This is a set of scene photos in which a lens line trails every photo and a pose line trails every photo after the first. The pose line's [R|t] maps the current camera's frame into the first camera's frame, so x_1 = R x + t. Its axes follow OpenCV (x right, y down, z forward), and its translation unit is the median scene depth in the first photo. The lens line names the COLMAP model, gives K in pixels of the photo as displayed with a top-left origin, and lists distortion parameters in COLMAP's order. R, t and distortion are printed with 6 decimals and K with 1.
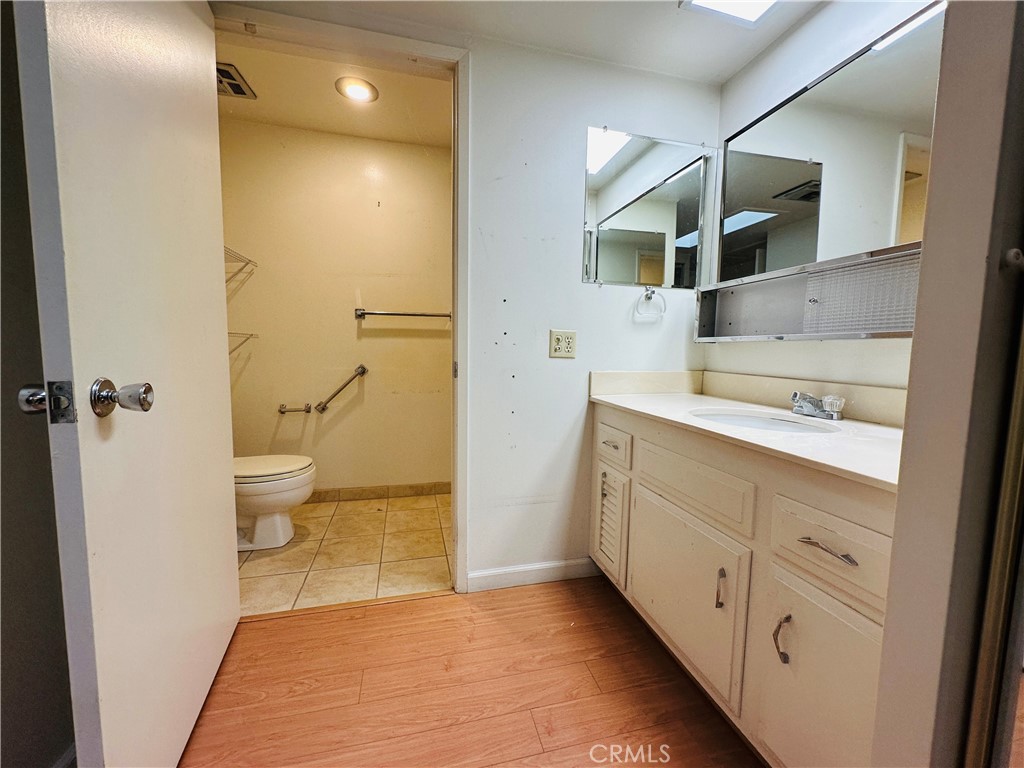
lens RADIAL K [[408.0, 0, 511.6], [0, 408.0, 383.0], [0, 0, 1]] dist [-0.003604, 0.001047]
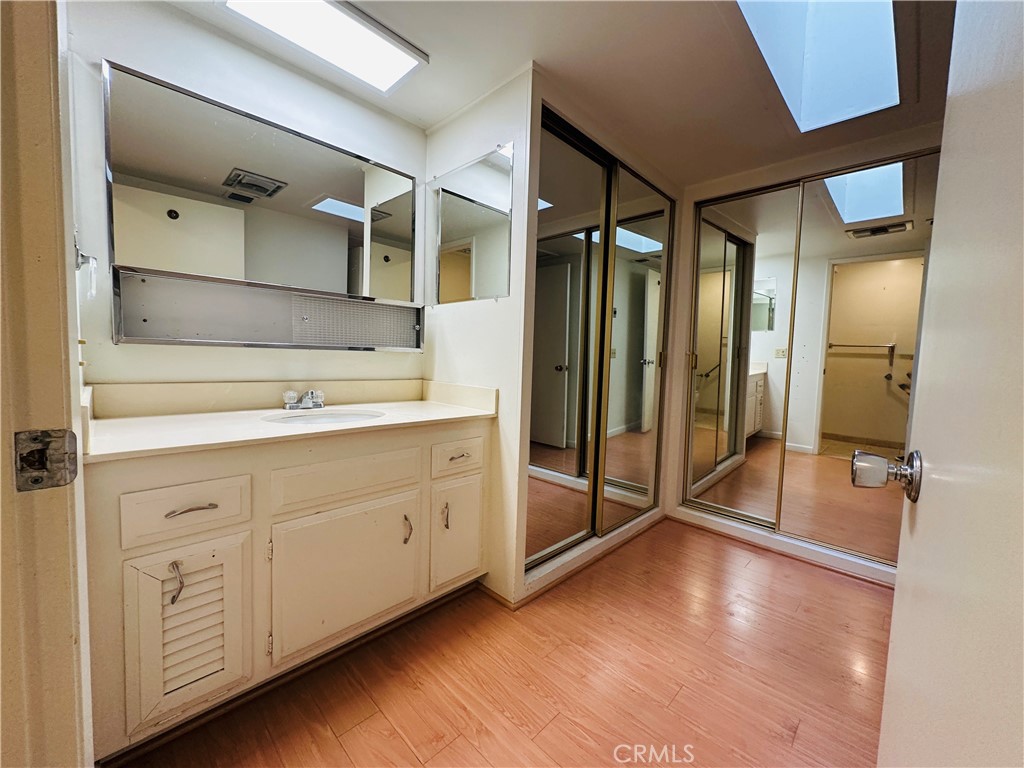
lens RADIAL K [[408.0, 0, 511.6], [0, 408.0, 383.0], [0, 0, 1]] dist [-0.003604, 0.001047]
pose [[-0.527256, -0.087932, 0.845145, -0.508565], [0.030924, 0.991986, 0.122502, -0.101654], [-0.849144, 0.090725, -0.520311, 0.829868]]
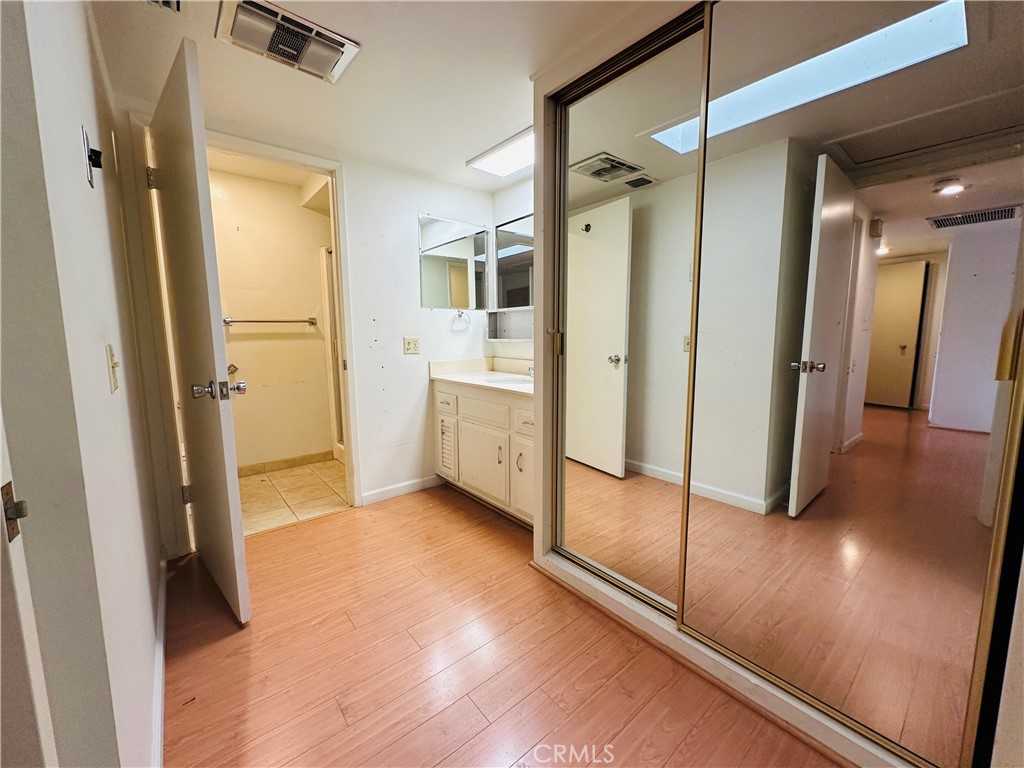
lens RADIAL K [[408.0, 0, 511.6], [0, 408.0, 383.0], [0, 0, 1]] dist [-0.003604, 0.001047]
pose [[0.901183, -0.075951, 0.426733, -0.223287], [0.058647, 0.996841, 0.053567, -0.009845], [-0.429453, -0.023247, 0.902790, -0.650927]]
